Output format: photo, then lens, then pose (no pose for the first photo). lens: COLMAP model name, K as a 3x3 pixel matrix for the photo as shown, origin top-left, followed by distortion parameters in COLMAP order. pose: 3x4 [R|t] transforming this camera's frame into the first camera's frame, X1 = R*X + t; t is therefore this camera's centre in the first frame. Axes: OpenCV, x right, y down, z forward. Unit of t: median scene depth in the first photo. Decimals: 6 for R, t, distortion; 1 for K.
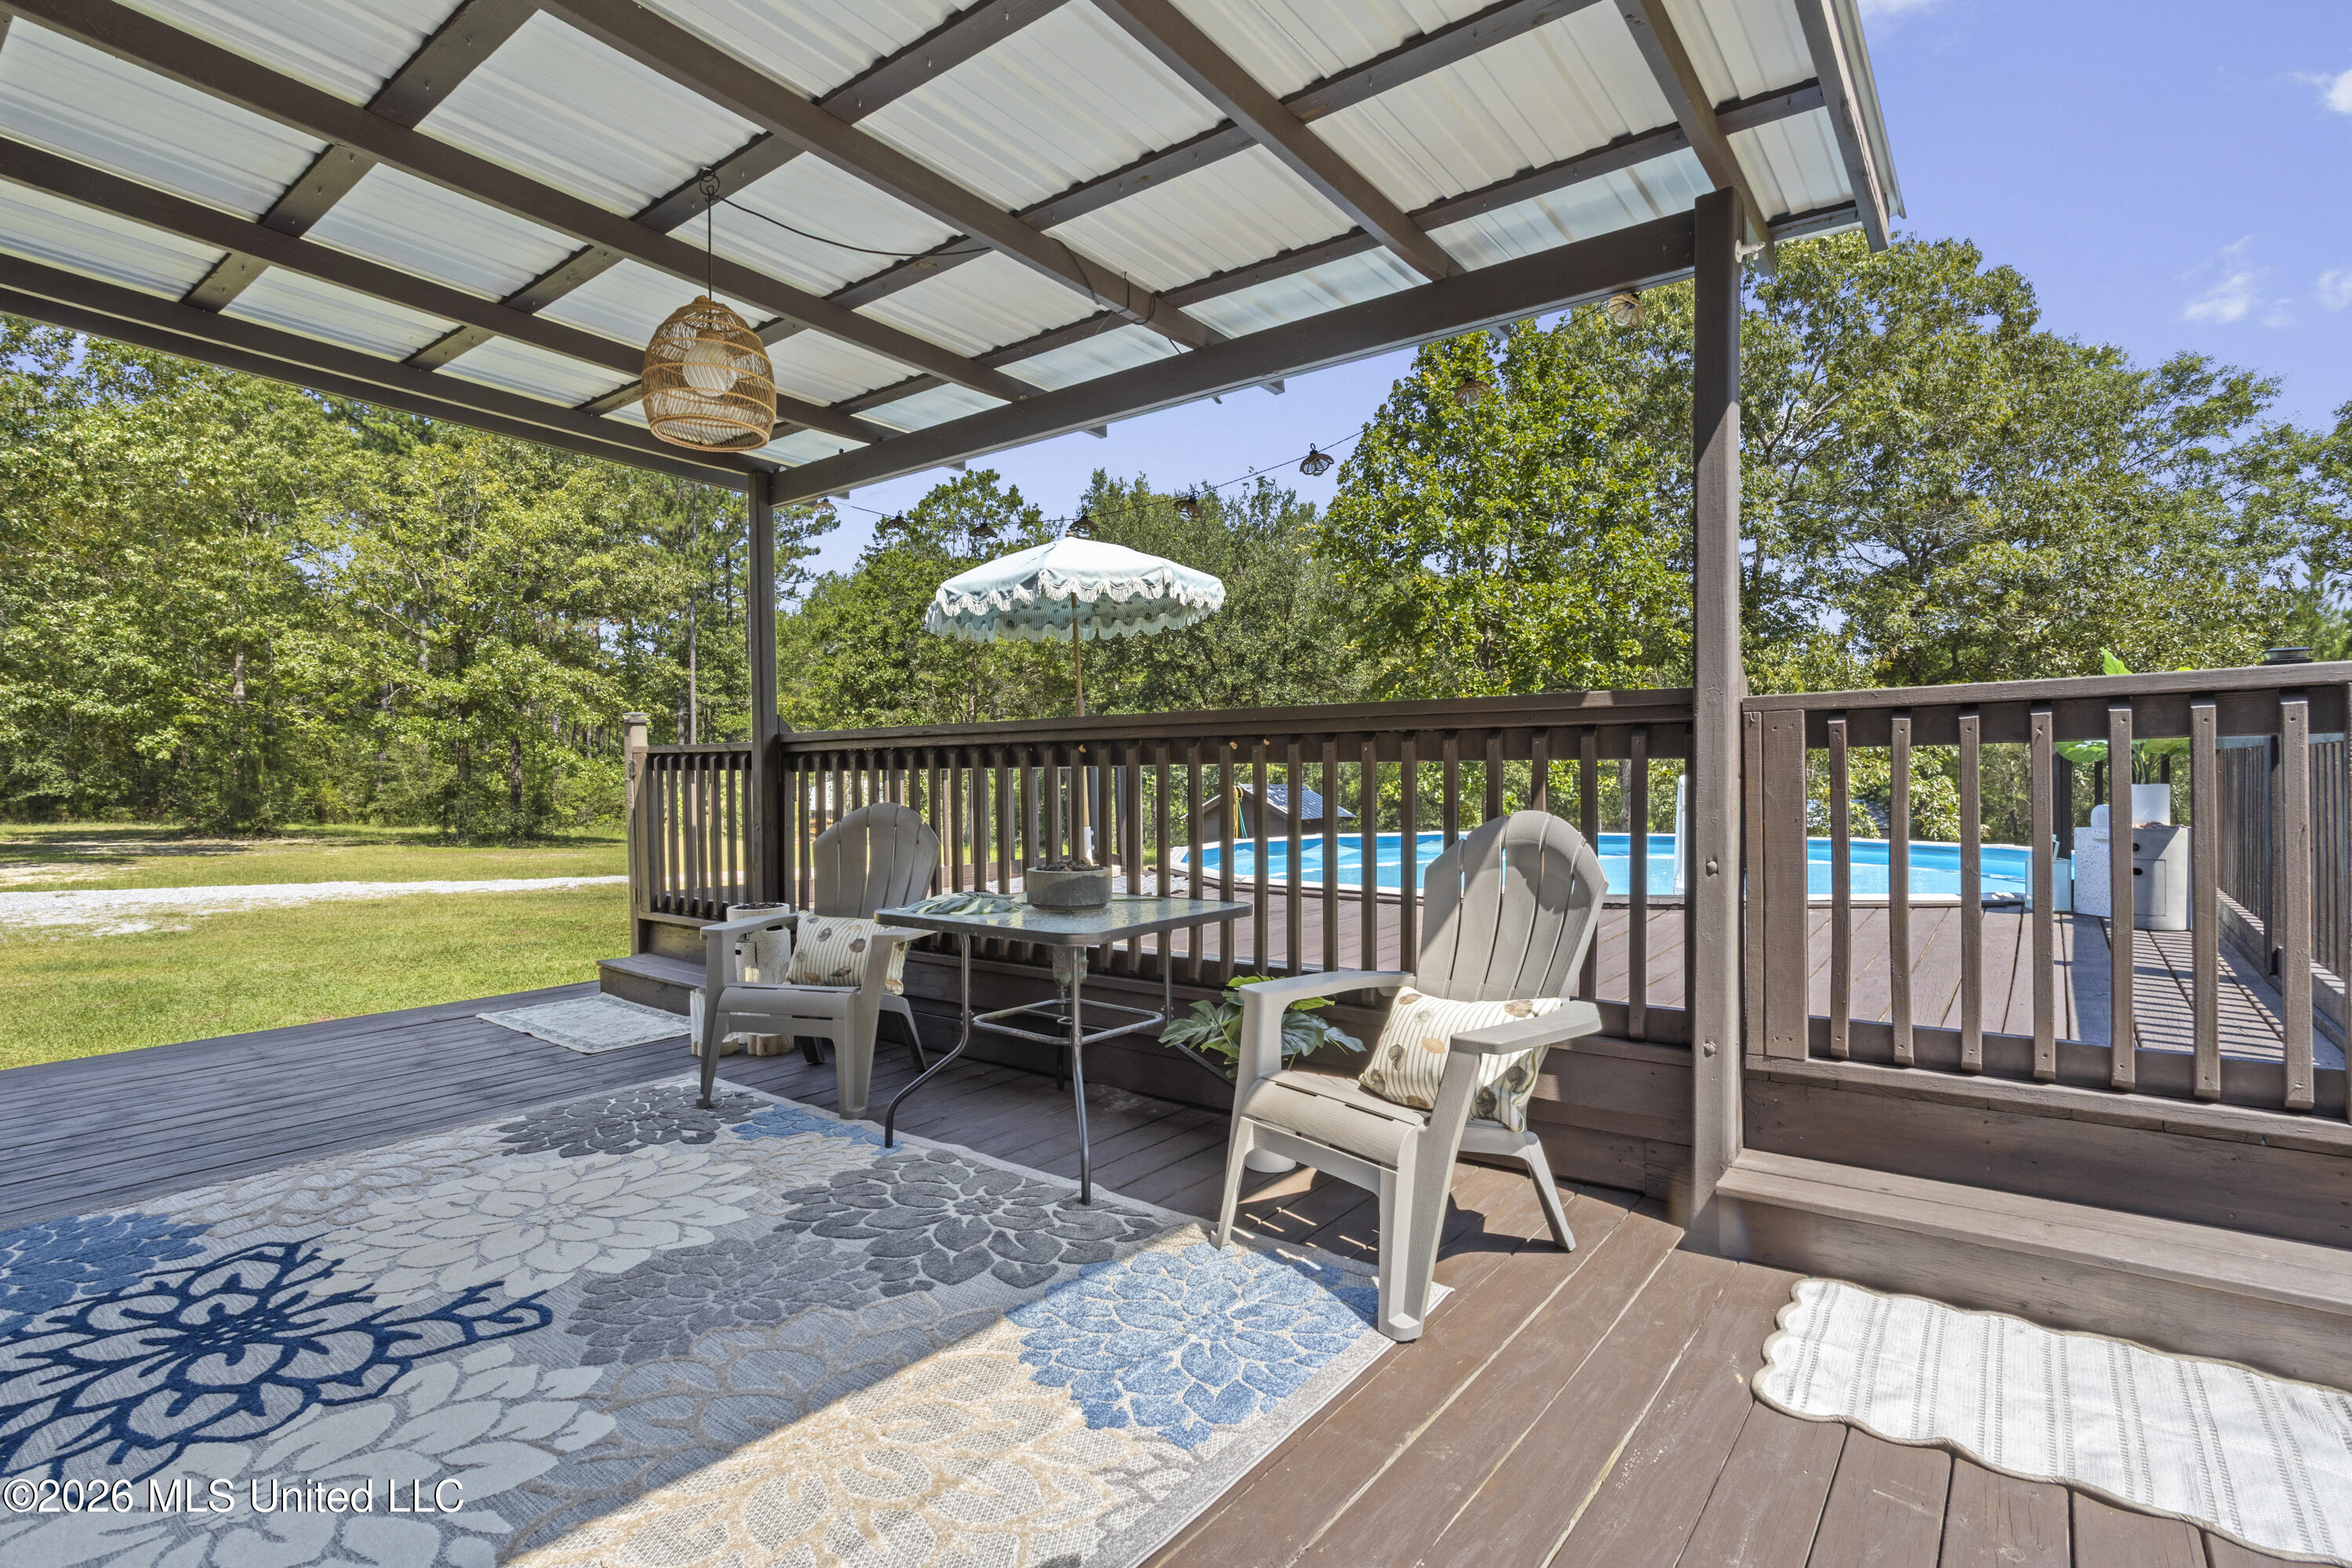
lens RADIAL K [[1130.5, 0, 1161.9], [0, 1130.5, 793.7], [0, 0, 1]] dist [0.004009, 0.002989]
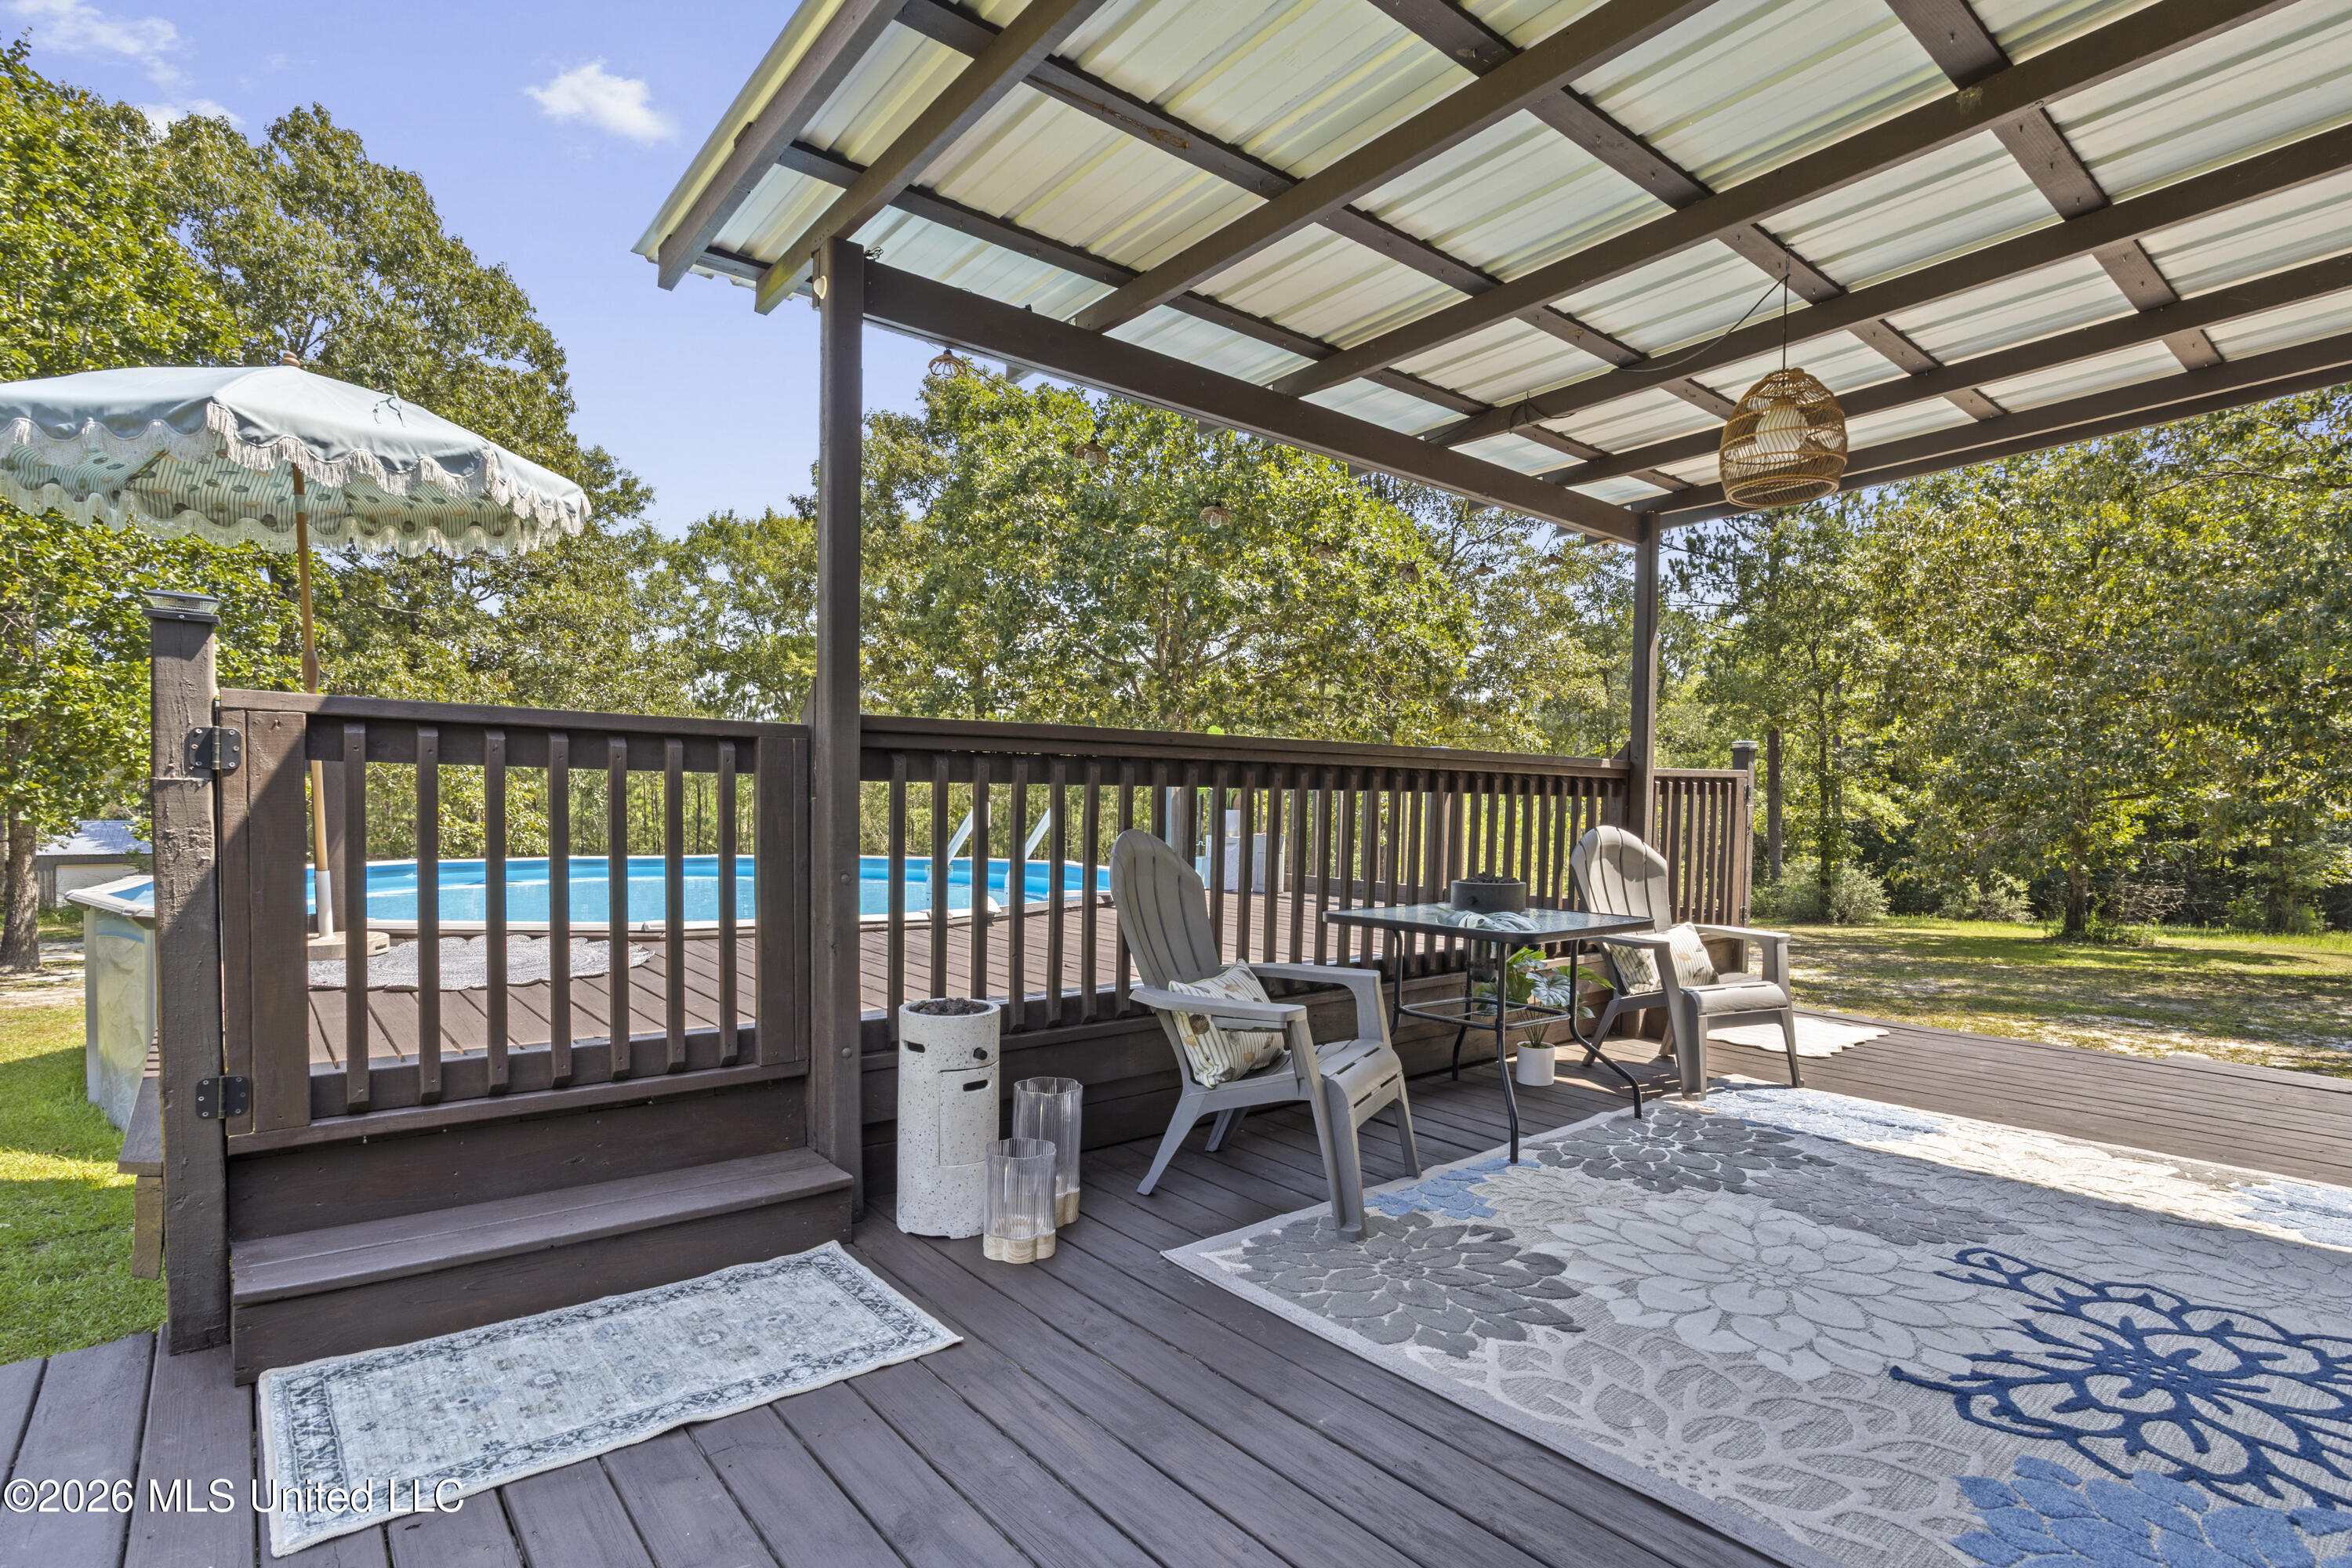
lens RADIAL K [[1130.5, 0, 1175.9], [0, 1130.5, 796.1], [0, 0, 1]] dist [0.004009, 0.002989]
pose [[0.209547, 0.013001, 0.977712, -0.263227], [0.003531, 0.999895, -0.014053, -0.000982], [-0.977792, 0.006397, 0.209479, 0.217379]]
